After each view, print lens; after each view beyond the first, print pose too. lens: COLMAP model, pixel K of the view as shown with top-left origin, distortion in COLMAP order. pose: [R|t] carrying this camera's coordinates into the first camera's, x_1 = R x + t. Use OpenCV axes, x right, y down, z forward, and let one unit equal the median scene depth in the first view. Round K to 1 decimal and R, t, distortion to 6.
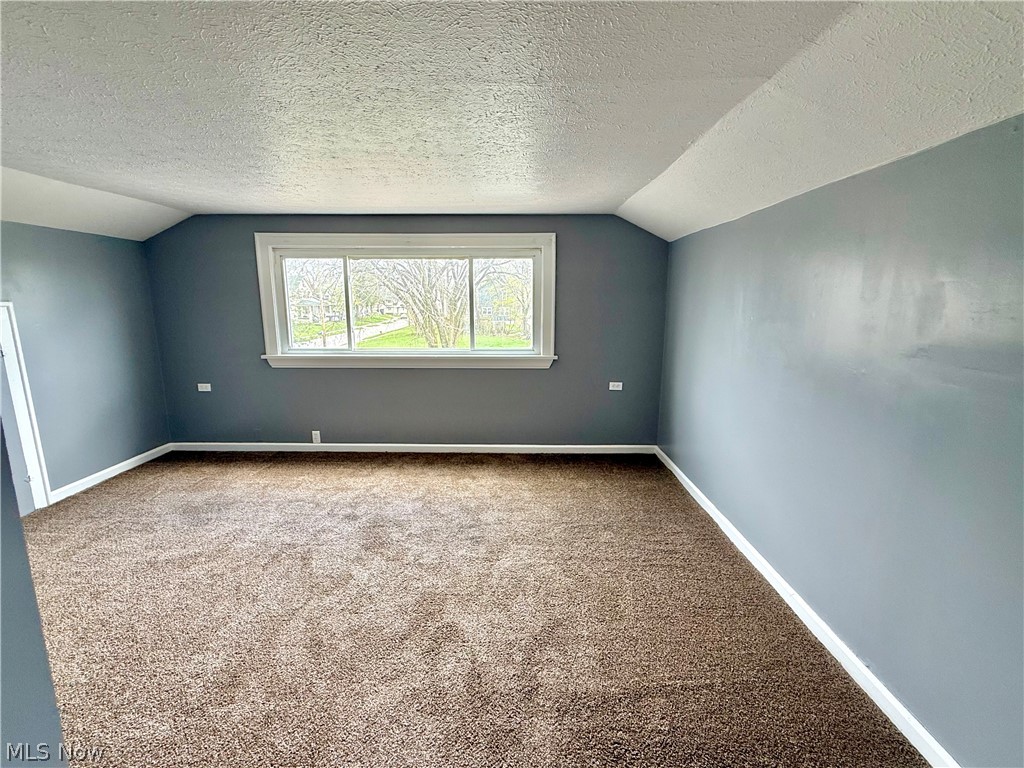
lens RADIAL K [[451.2, 0, 512.0], [0, 451.2, 384.0], [0, 0, 1]] dist [-0.000008, -0.000006]
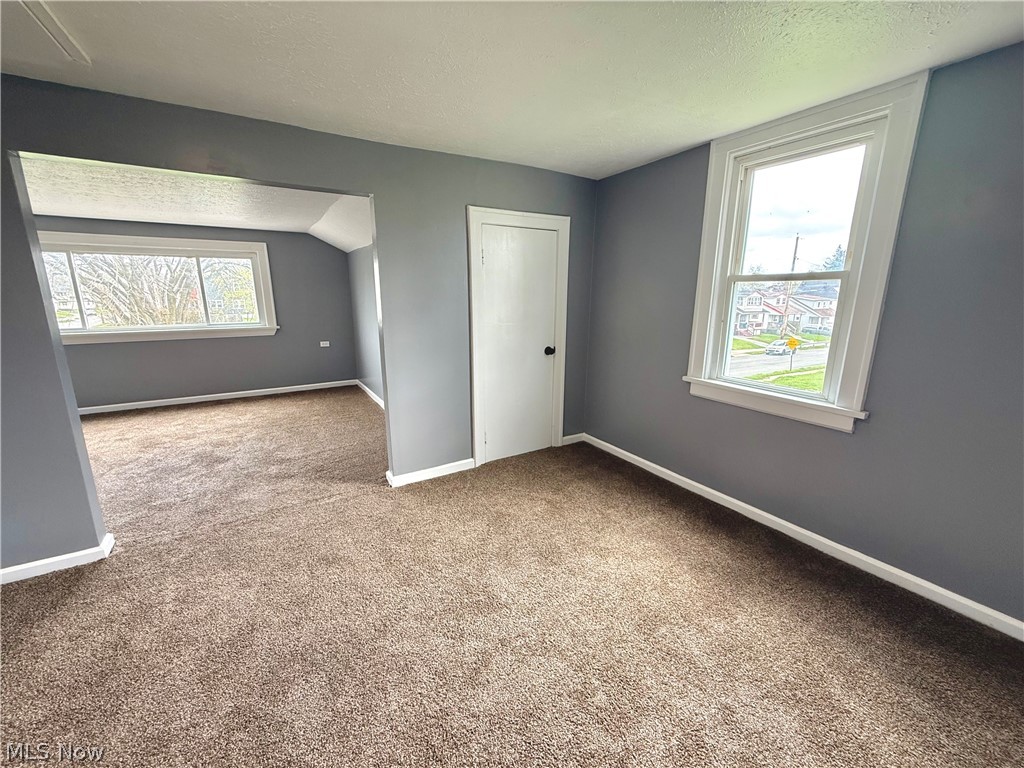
lens RADIAL K [[409.0, 0, 512.0], [0, 409.0, 384.0], [0, 0, 1]] dist [0.001209, 0.000039]
pose [[0.846134, -0.117268, 0.519909, 0.026030], [0.098588, 0.993097, 0.063550, 0.122710], [-0.523773, -0.002515, 0.851854, -0.579226]]
